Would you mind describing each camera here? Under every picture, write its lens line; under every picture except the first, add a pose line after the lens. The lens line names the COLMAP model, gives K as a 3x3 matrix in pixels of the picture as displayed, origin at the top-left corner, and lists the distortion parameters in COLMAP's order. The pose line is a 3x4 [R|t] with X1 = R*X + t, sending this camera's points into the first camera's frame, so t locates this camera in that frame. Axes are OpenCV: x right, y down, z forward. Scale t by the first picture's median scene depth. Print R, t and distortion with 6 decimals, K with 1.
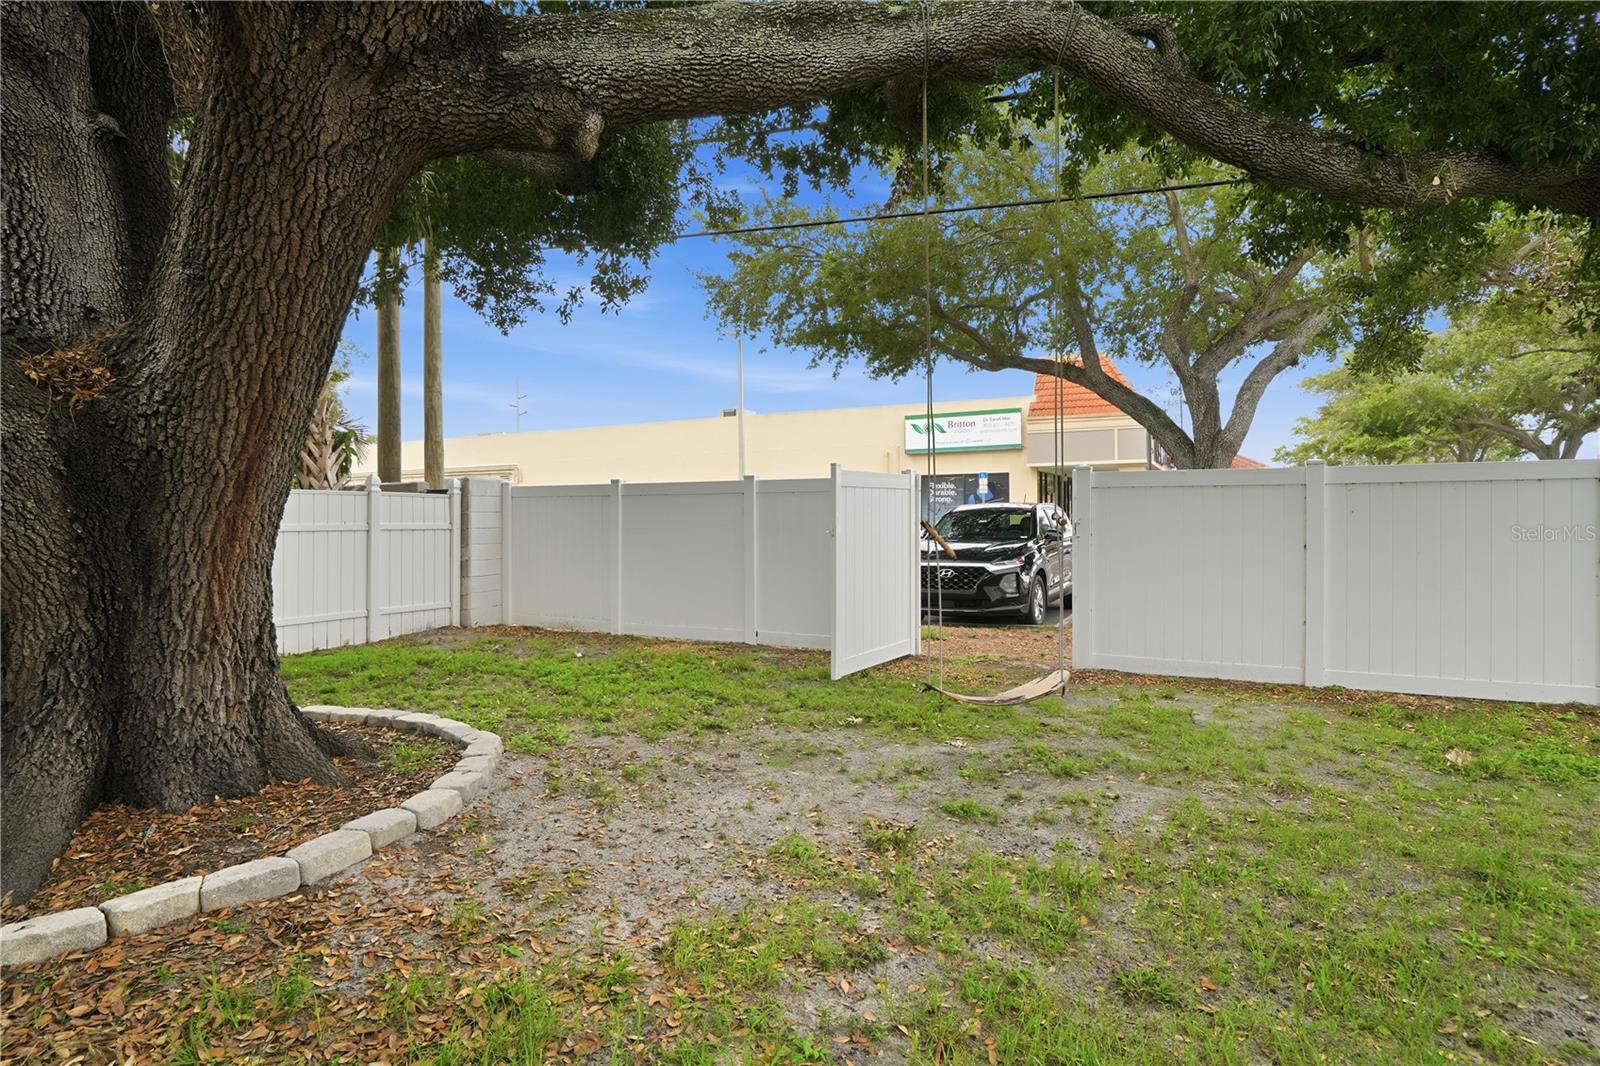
lens RADIAL K [[820.0, 0, 801.6], [0, 820.0, 526.9], [0, 0, 1]] dist [-0.003561, -0.000150]
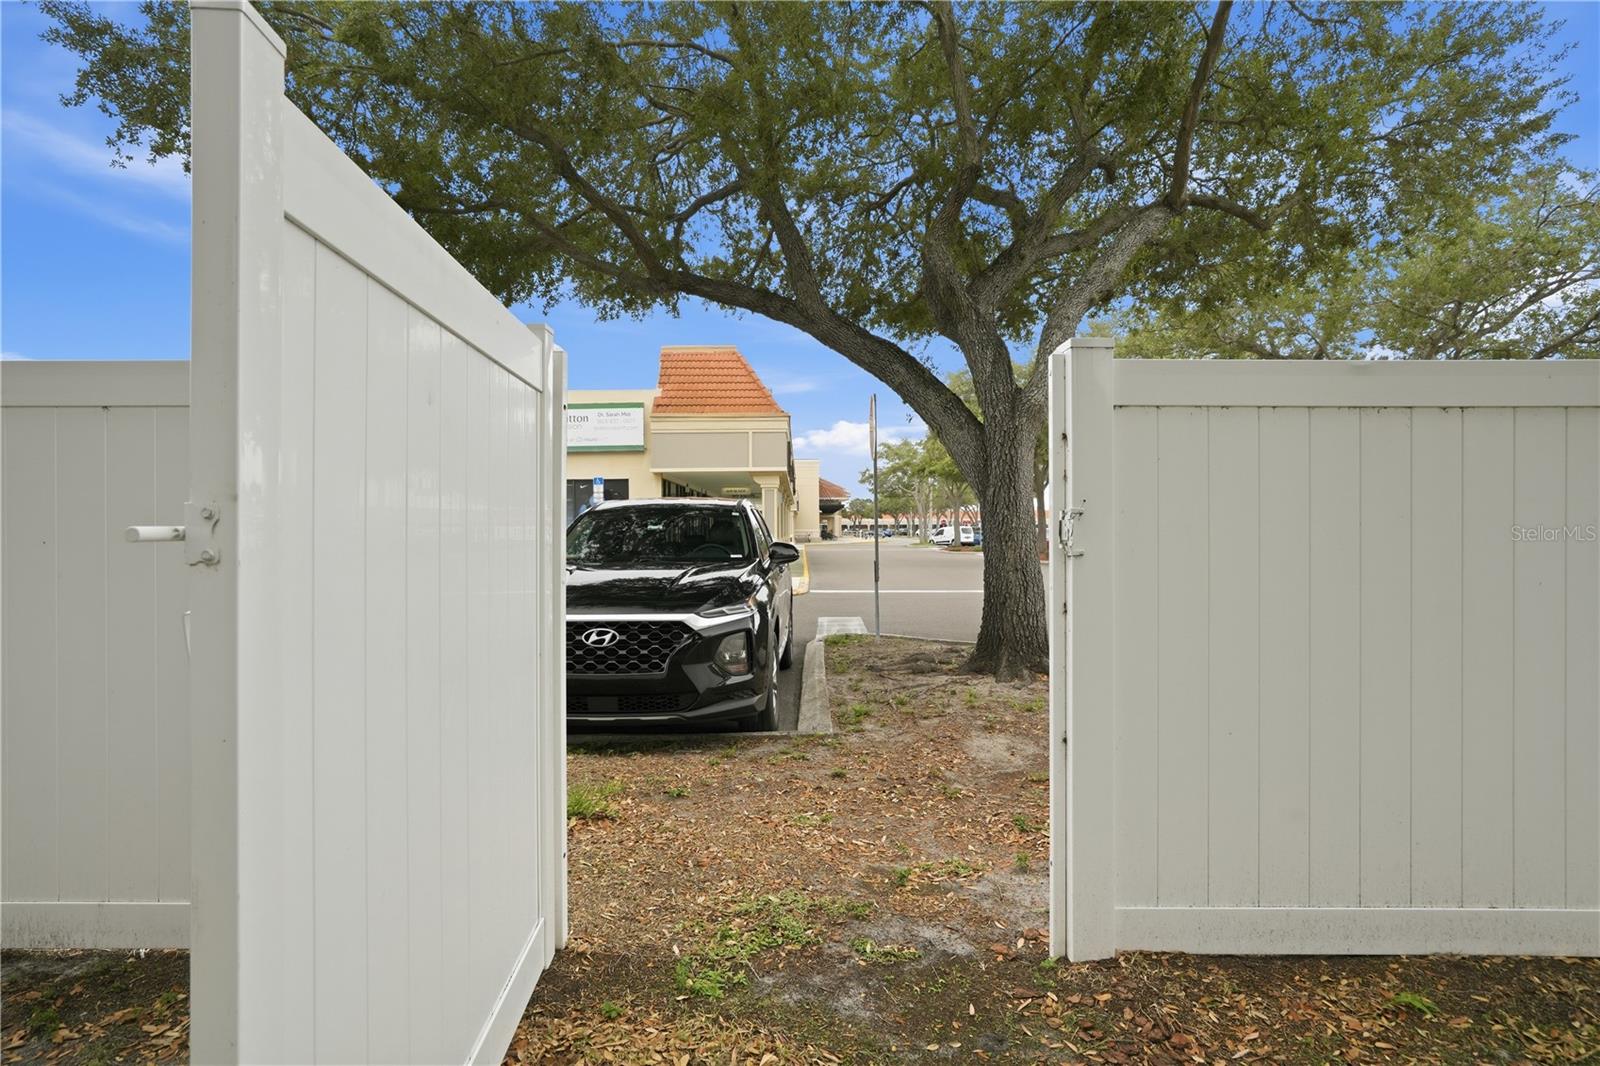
lens RADIAL K [[820.0, 0, 802.9], [0, 820.0, 535.8], [0, 0, 1]] dist [-0.003561, -0.000150]
pose [[0.885206, 0.001341, 0.465197, 0.056937], [0.004124, 0.999934, -0.010729, 0.004419], [-0.465181, 0.011416, 0.885142, 0.488761]]
